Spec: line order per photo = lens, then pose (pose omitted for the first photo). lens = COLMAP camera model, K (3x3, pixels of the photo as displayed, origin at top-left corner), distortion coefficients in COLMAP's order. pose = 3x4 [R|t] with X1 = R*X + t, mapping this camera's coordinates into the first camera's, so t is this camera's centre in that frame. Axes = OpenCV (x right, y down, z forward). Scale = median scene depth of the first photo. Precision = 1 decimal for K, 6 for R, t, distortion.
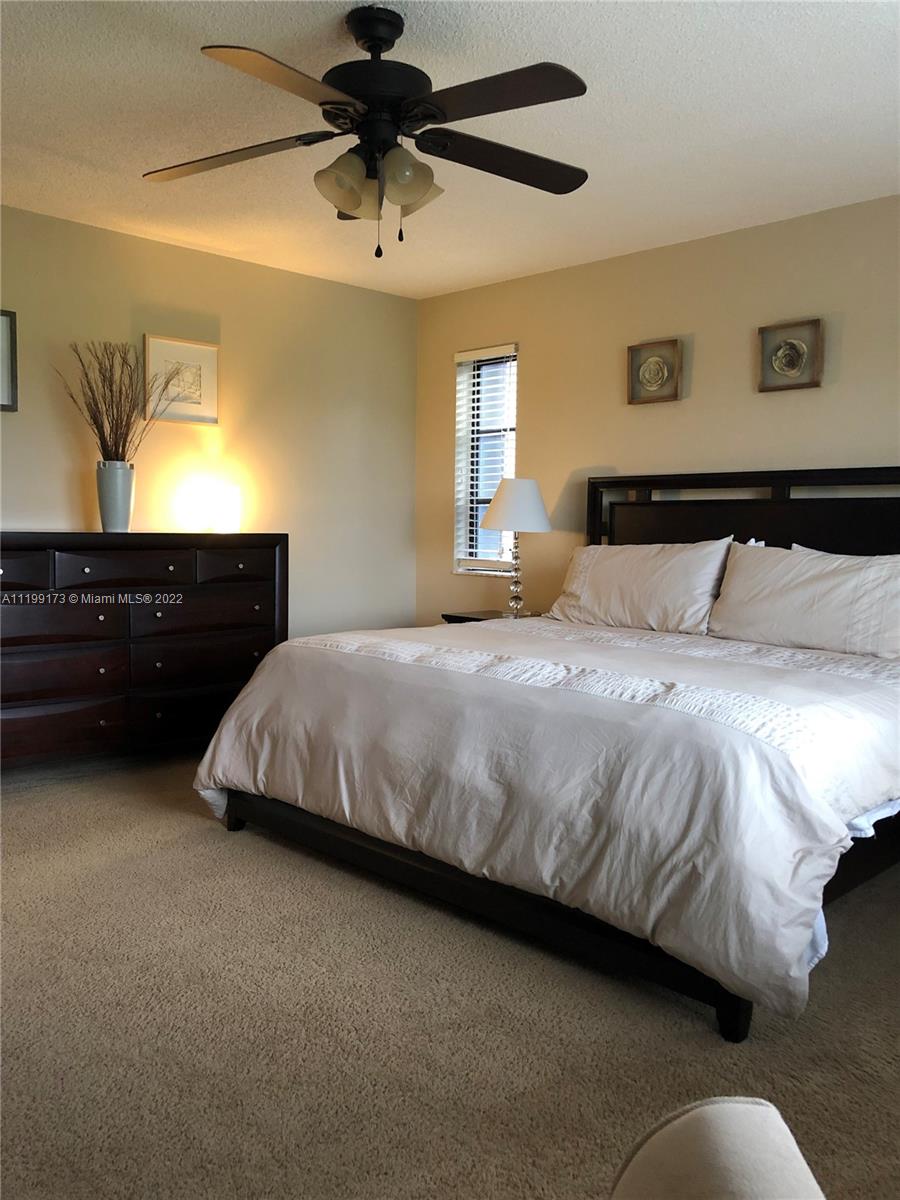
lens RADIAL K [[988.4, 0, 450.0], [0, 988.4, 600.0], [0, 0, 1]] dist [0.012636, -0.009212]
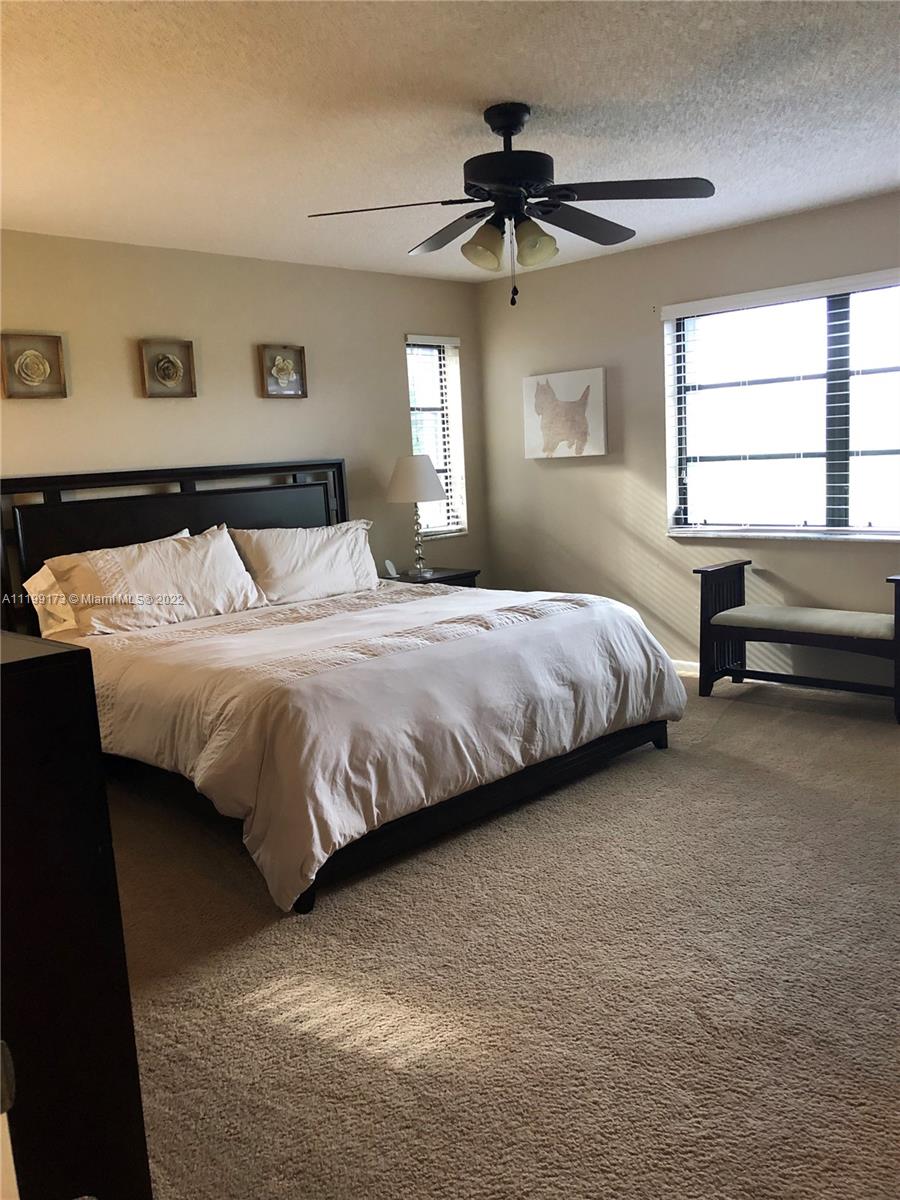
lens RADIAL K [[988.4, 0, 450.0], [0, 988.4, 600.0], [0, 0, 1]] dist [0.012636, -0.009212]
pose [[-0.007720, -0.163534, 0.986508, -1.132974], [0.136924, 0.977072, 0.163041, -0.166950], [-0.990551, 0.136335, 0.014849, 0.924305]]
